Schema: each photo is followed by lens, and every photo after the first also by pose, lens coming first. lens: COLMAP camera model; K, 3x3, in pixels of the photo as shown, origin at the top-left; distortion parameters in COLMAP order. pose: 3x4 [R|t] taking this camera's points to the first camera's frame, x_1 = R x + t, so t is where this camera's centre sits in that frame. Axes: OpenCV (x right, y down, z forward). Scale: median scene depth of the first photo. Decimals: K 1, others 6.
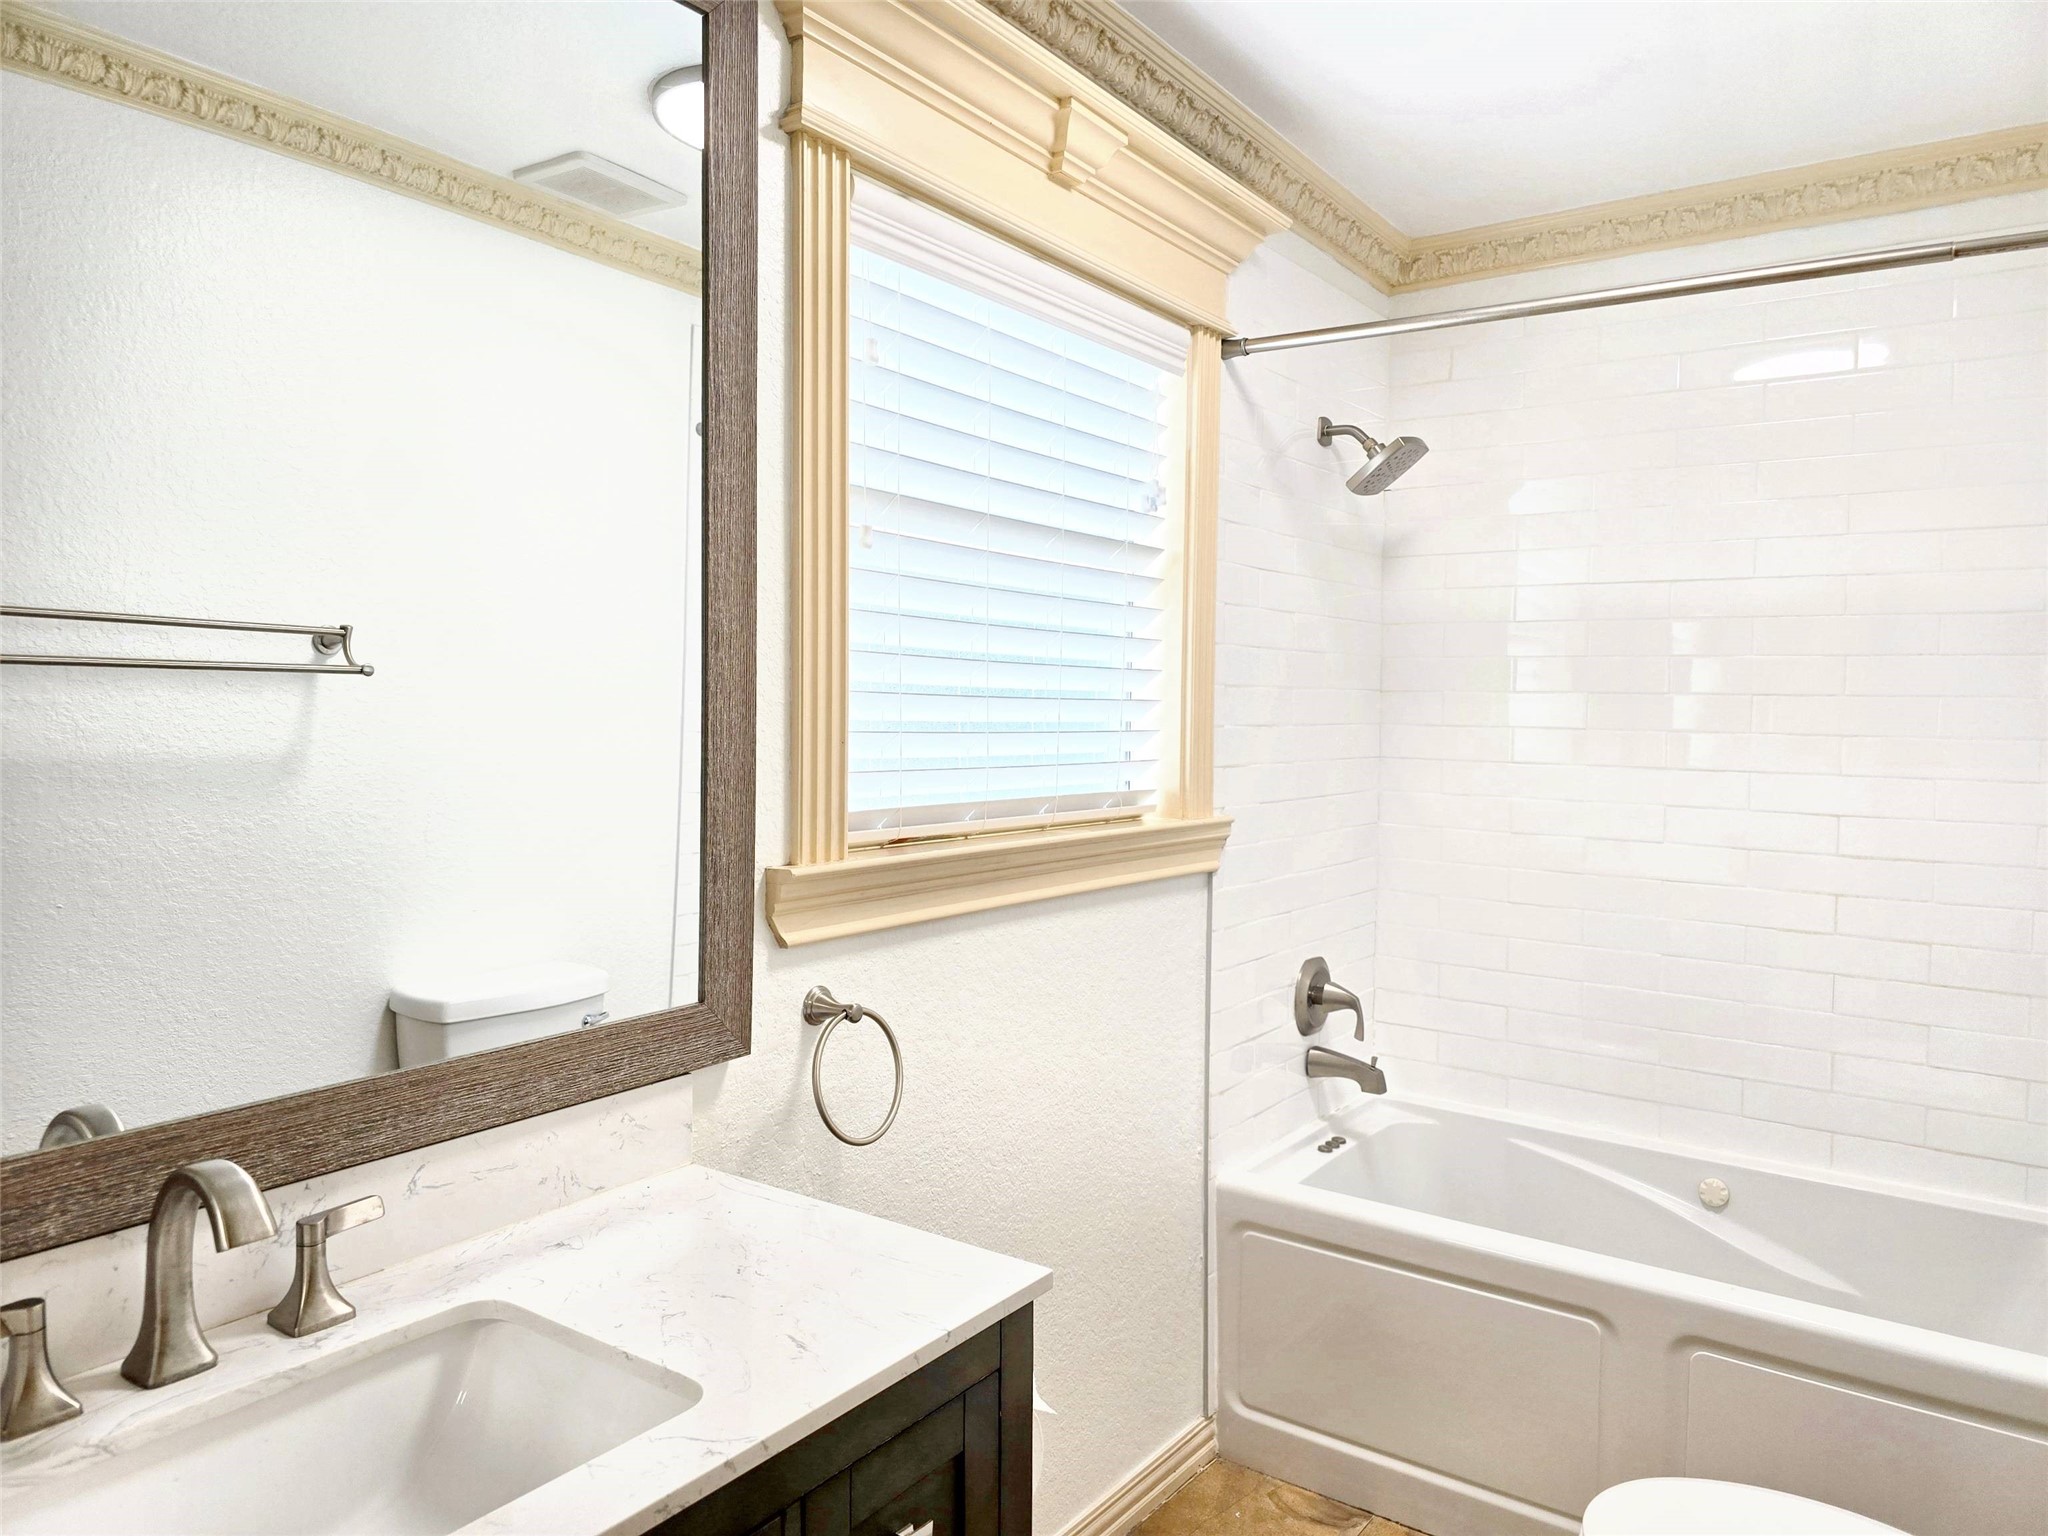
lens RADIAL K [[1388.3, 0, 1033.5], [0, 1388.3, 759.9], [0, 0, 1]] dist [0.057410, -0.054229]
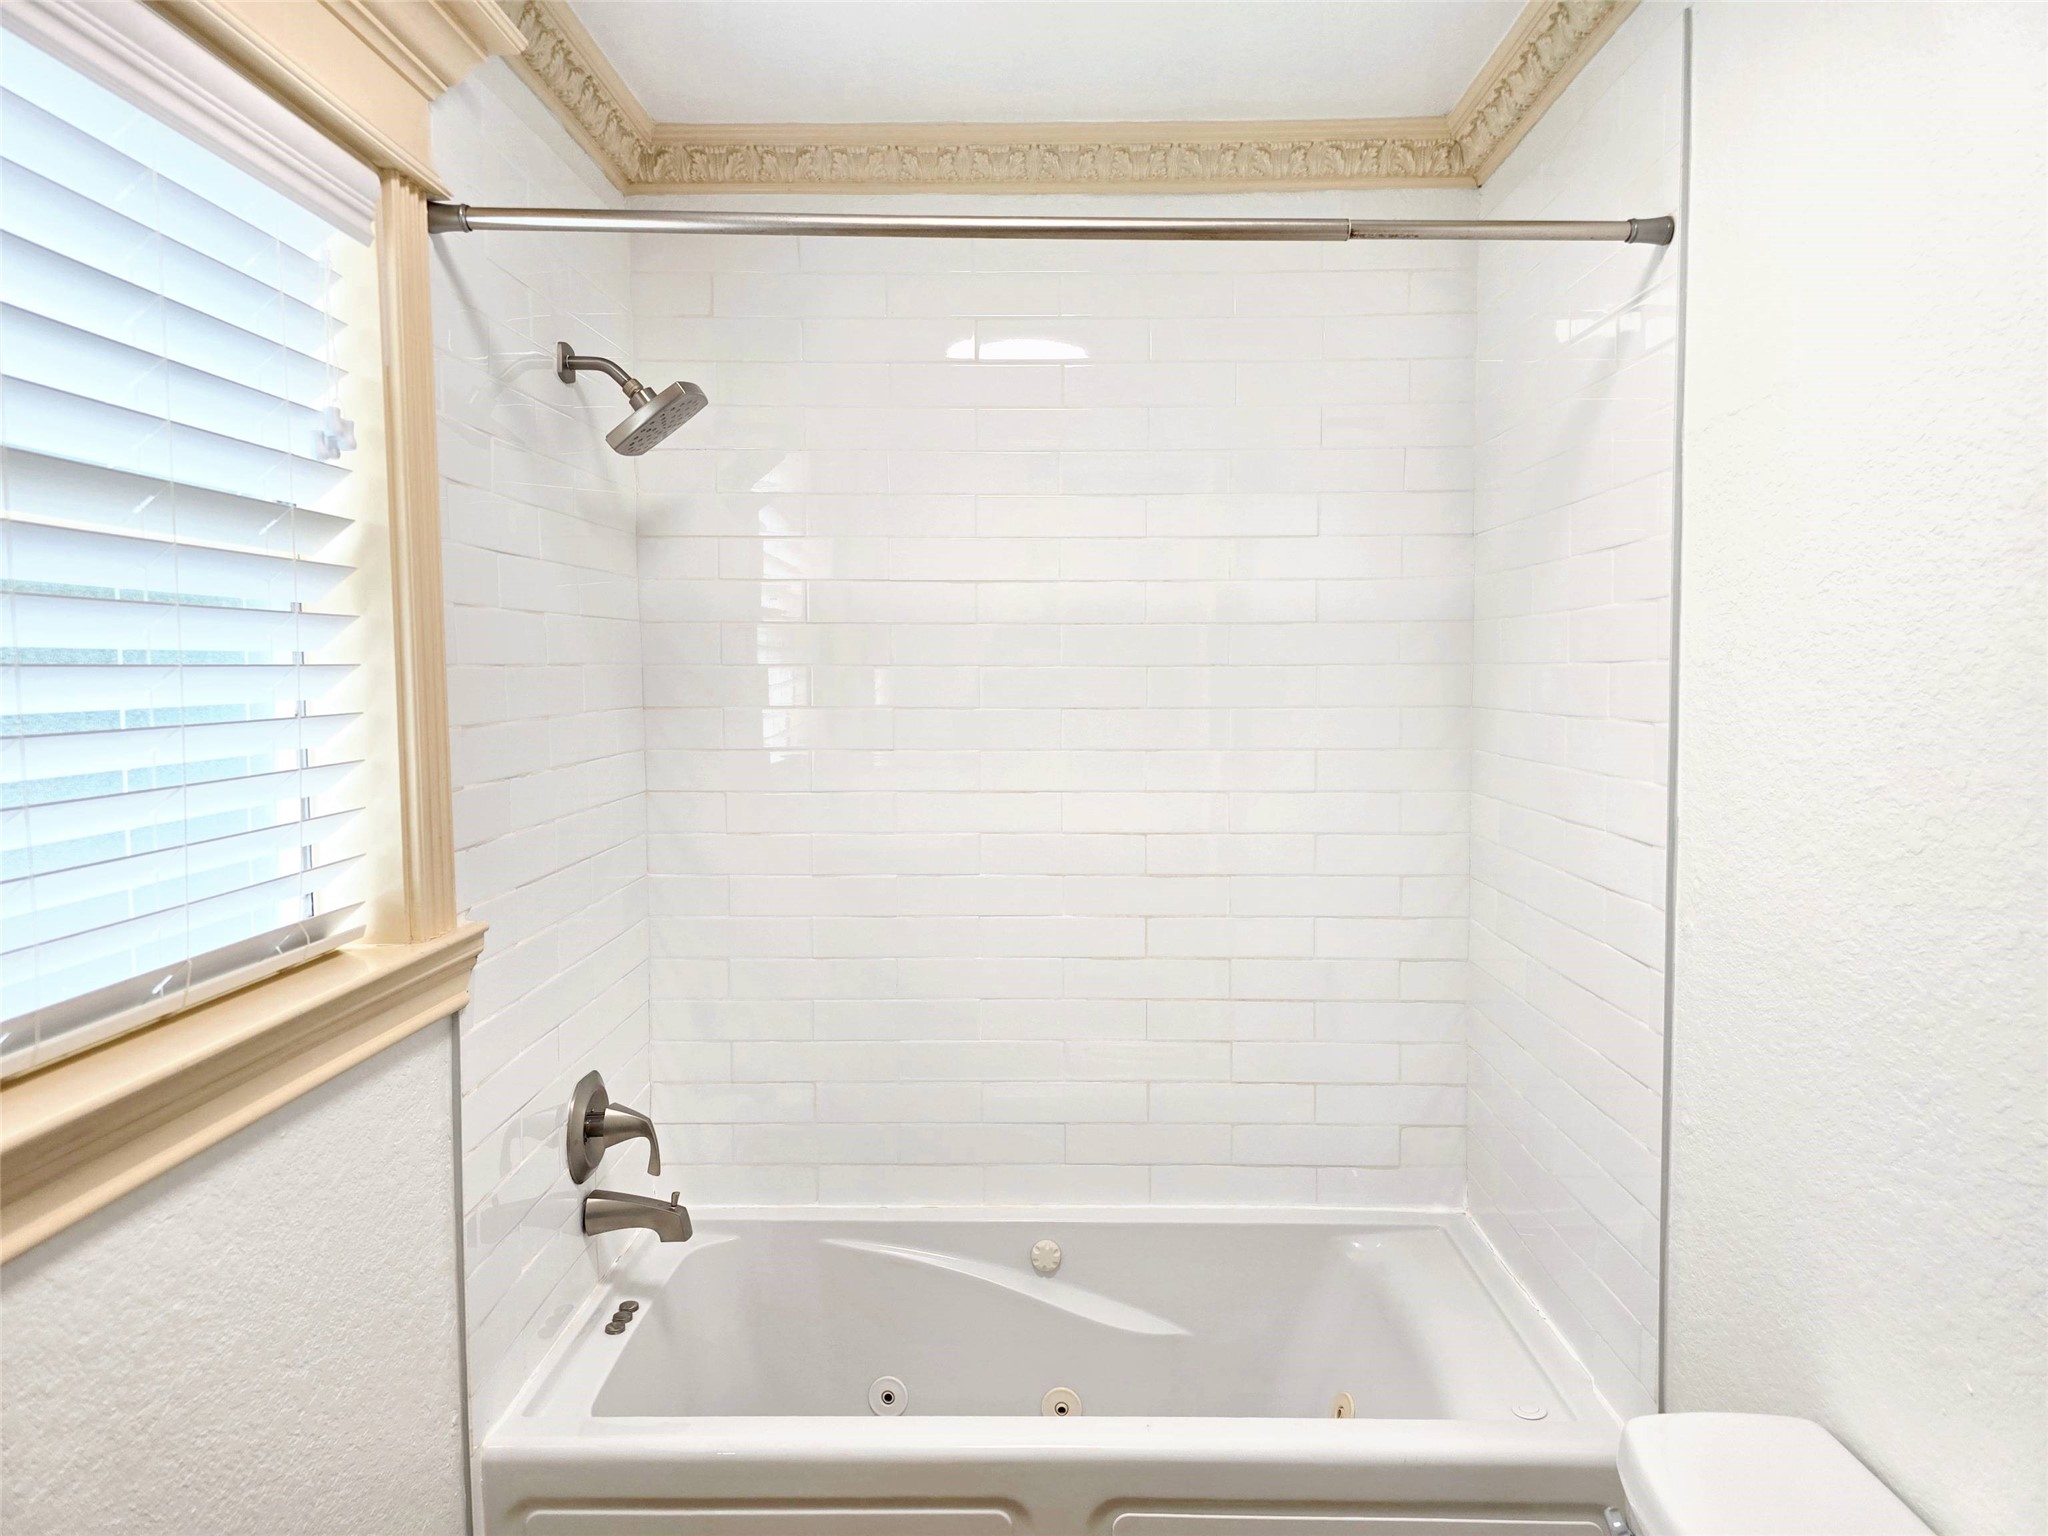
lens RADIAL K [[1388.3, 0, 1033.5], [0, 1388.3, 759.9], [0, 0, 1]] dist [0.057410, -0.054229]
pose [[0.823964, -0.055375, 0.563930, -0.014687], [0.038332, 0.998381, 0.042028, -0.050891], [-0.565344, -0.013013, 0.824753, 0.262937]]
